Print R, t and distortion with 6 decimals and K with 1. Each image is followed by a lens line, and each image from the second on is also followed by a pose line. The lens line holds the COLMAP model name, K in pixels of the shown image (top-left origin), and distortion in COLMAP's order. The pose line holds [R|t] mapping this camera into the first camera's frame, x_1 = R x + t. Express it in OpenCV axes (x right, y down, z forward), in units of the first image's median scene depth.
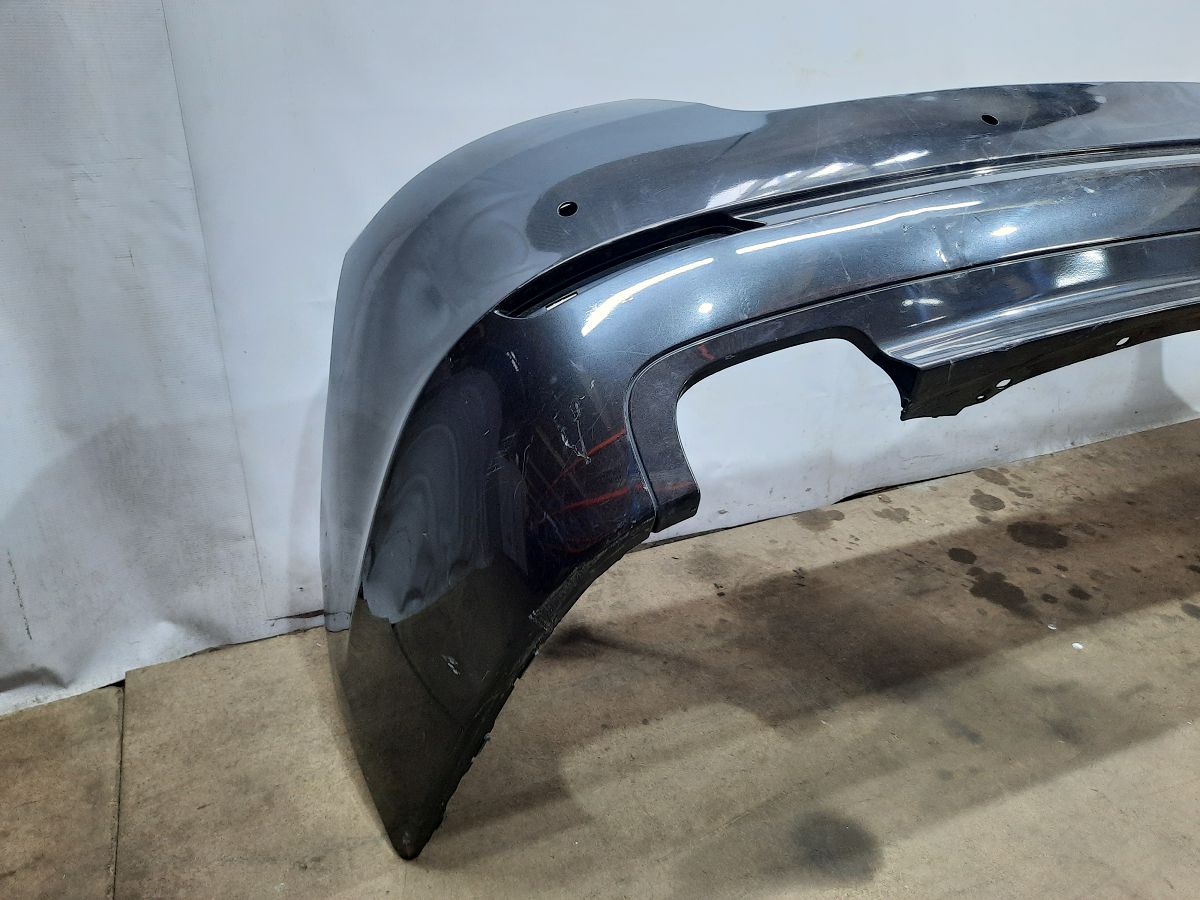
lens RADIAL K [[884.6, 0, 595.8], [0, 884.6, 457.4], [0, 0, 1]] dist [0.045241, -0.044816]
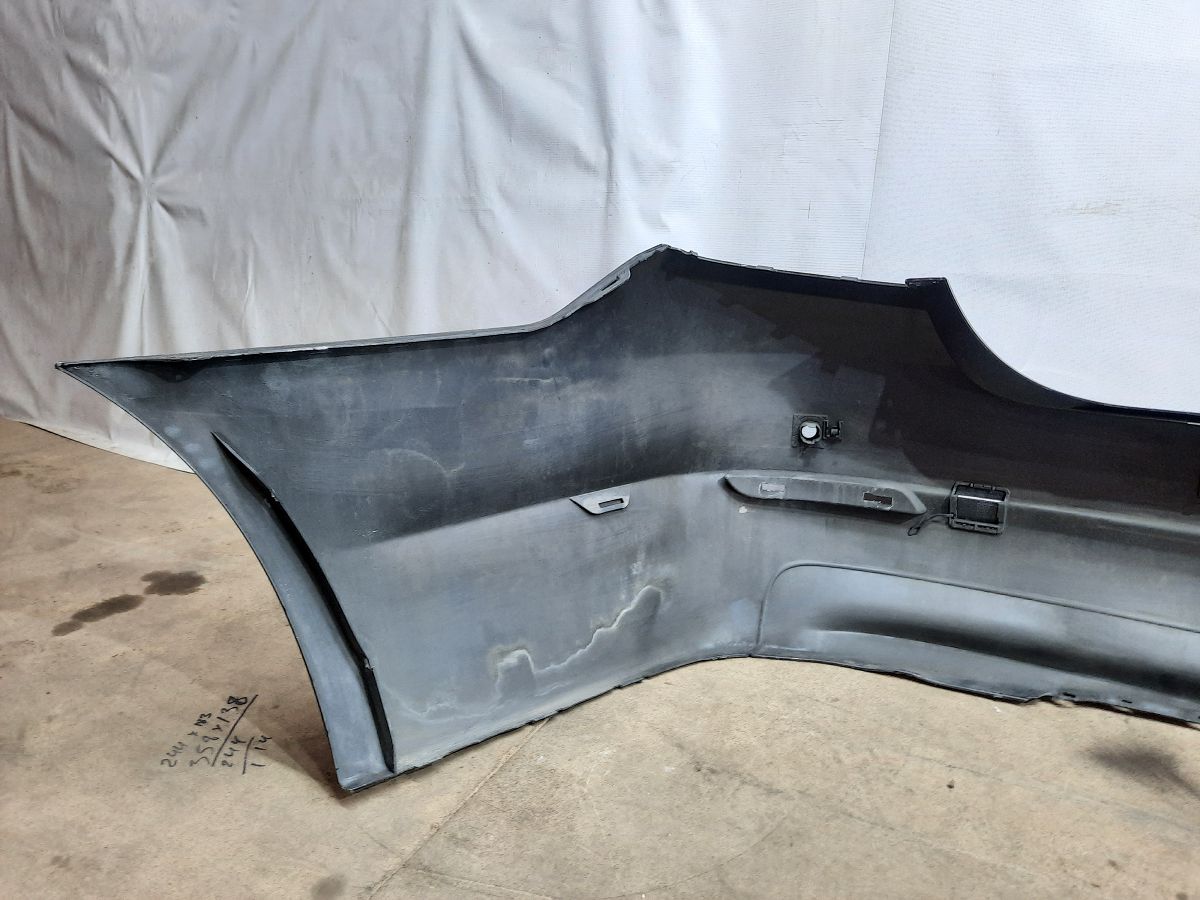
lens RADIAL K [[884.6, 0, 609.4], [0, 884.6, 442.5], [0, 0, 1]] dist [0.045241, -0.044816]
pose [[0.603979, 0.228421, -0.763566, 0.192785], [-0.352525, 0.935802, 0.001098, 0.107218], [0.714798, 0.268513, 0.645728, 0.138128]]
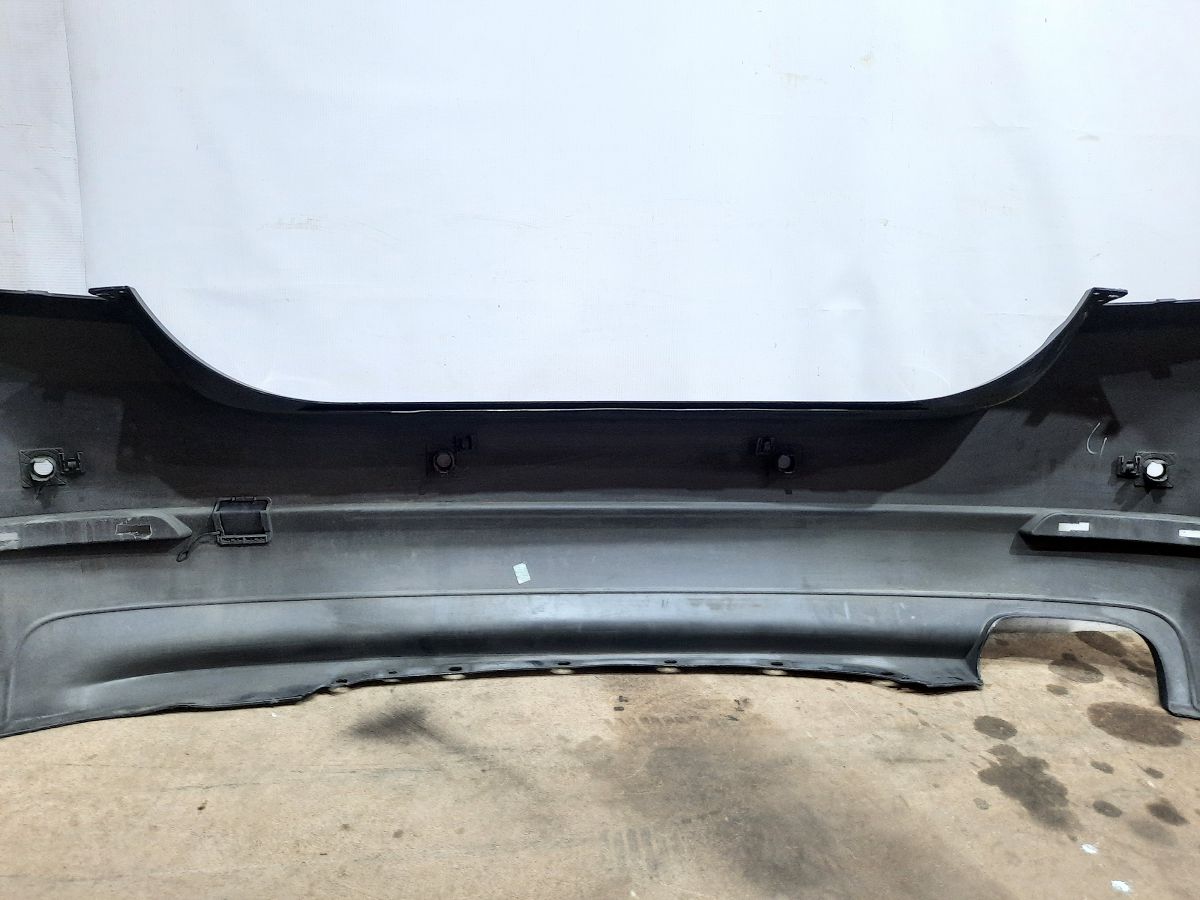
lens RADIAL K [[884.6, 0, 602.7], [0, 884.6, 446.8], [0, 0, 1]] dist [0.045241, -0.044816]
pose [[0.946860, 0.088498, -0.309233, 0.342345], [-0.154279, 0.968551, -0.195210, 0.088150], [0.282232, 0.232545, 0.930735, 0.240798]]
